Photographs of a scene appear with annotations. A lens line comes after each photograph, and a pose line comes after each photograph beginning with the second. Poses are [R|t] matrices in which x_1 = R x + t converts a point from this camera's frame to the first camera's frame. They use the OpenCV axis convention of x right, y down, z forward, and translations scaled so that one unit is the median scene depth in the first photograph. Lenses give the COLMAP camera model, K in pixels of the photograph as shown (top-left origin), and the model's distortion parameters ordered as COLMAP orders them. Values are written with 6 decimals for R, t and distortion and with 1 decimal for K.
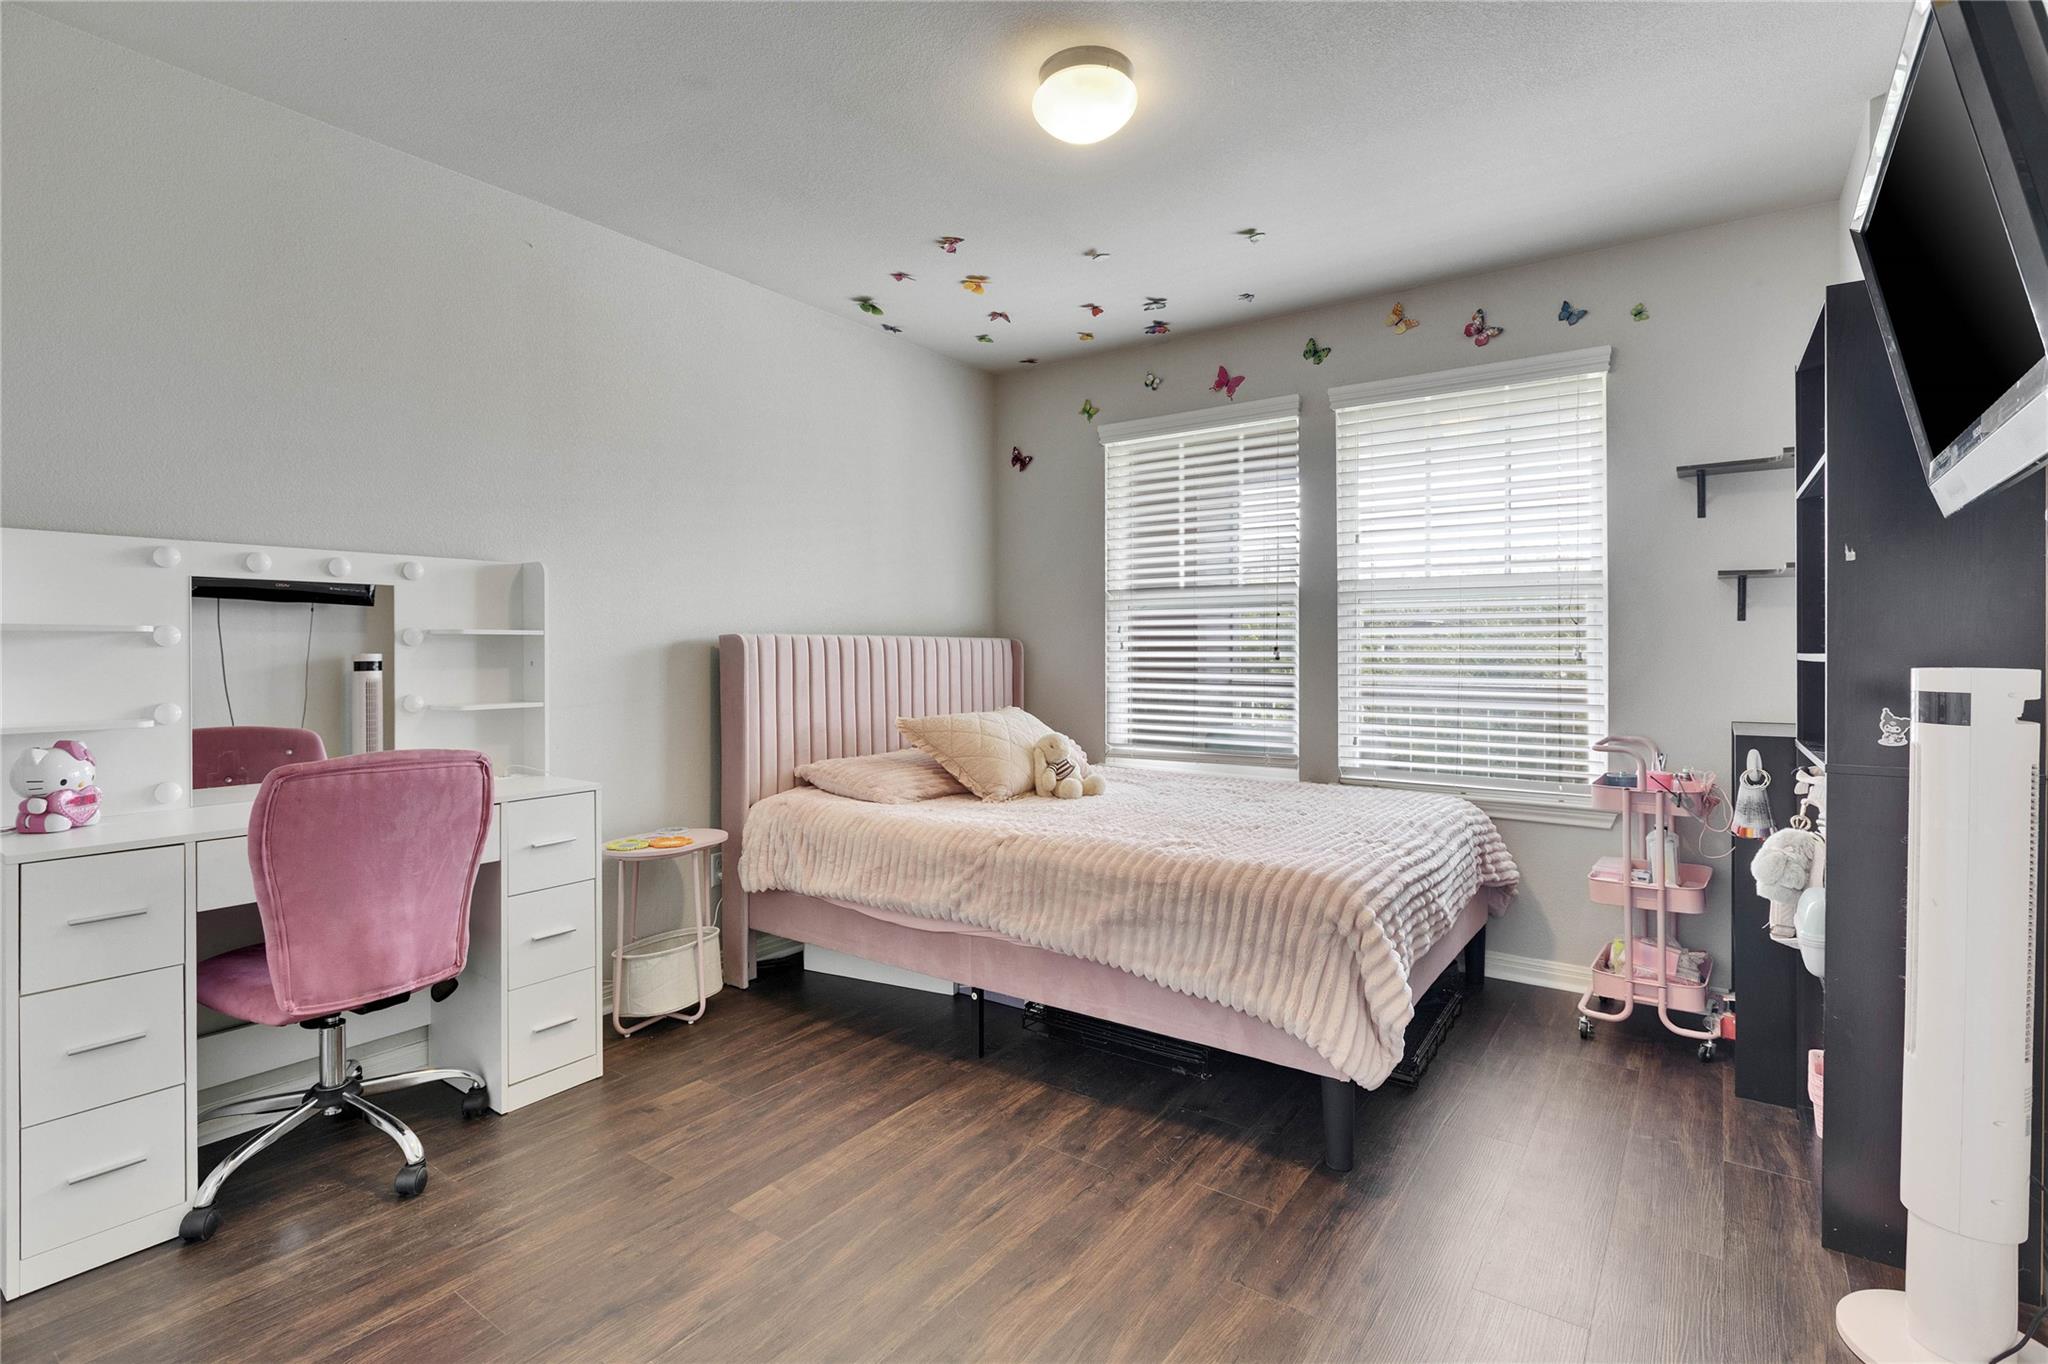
lens RADIAL K [[953.0, 0, 1033.2], [0, 953.0, 695.4], [0, 0, 1]] dist [-0.000916, -0.000027]
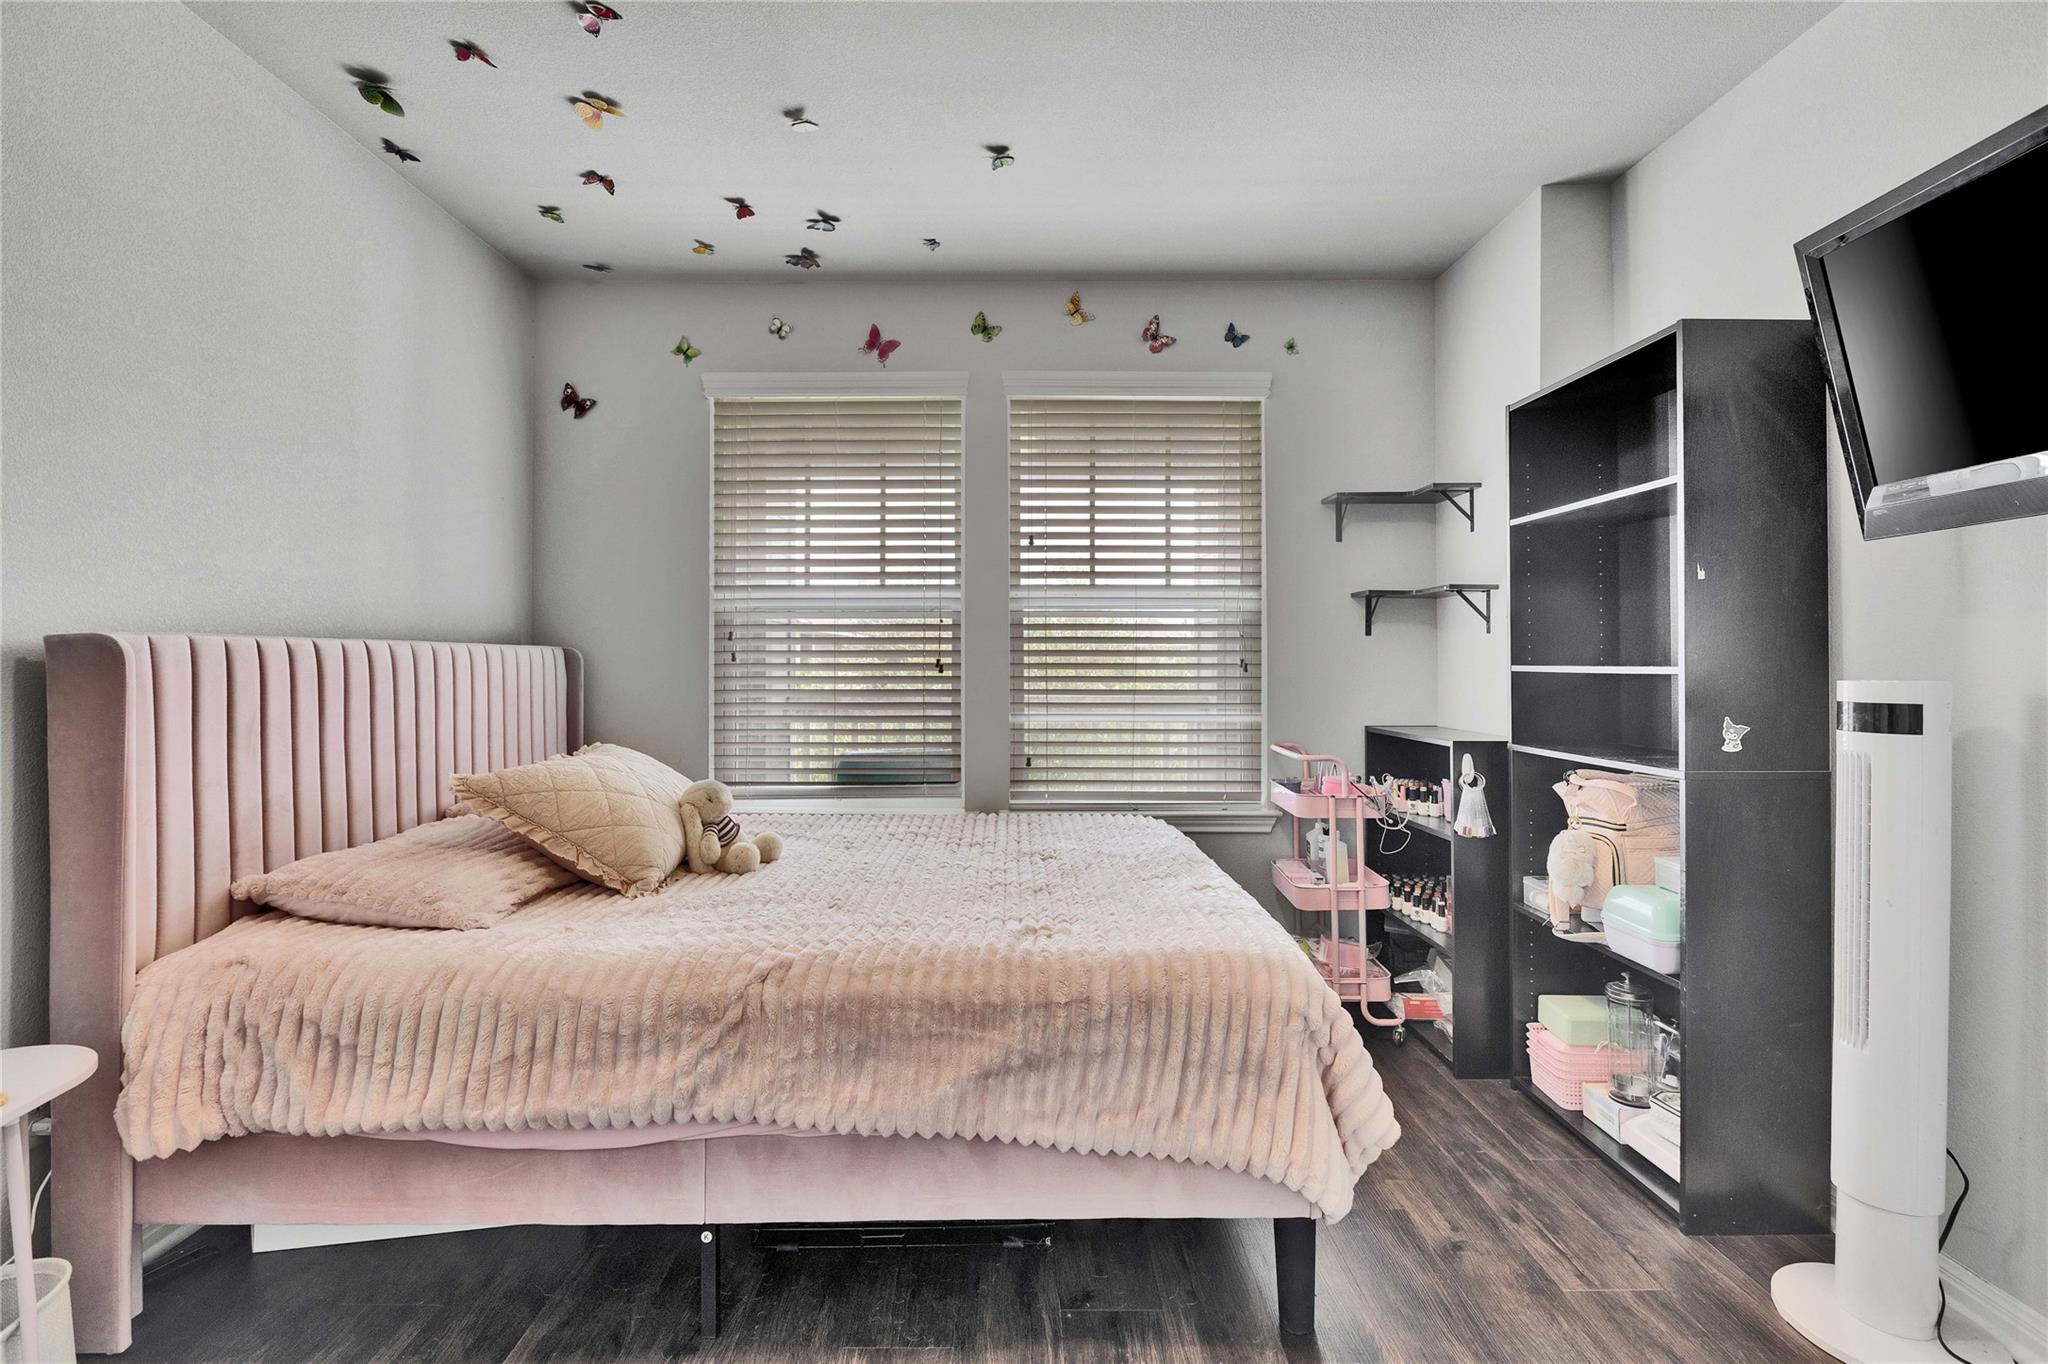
lens RADIAL K [[907.0, 0, 1021.6], [0, 907.0, 676.1], [0, 0, 1]] dist [0.002380, -0.000038]
pose [[0.816879, -0.011071, 0.576702, -0.198142], [0.028618, 0.999362, -0.021352, -0.019102], [-0.576098, 0.033945, 0.816675, 0.349726]]
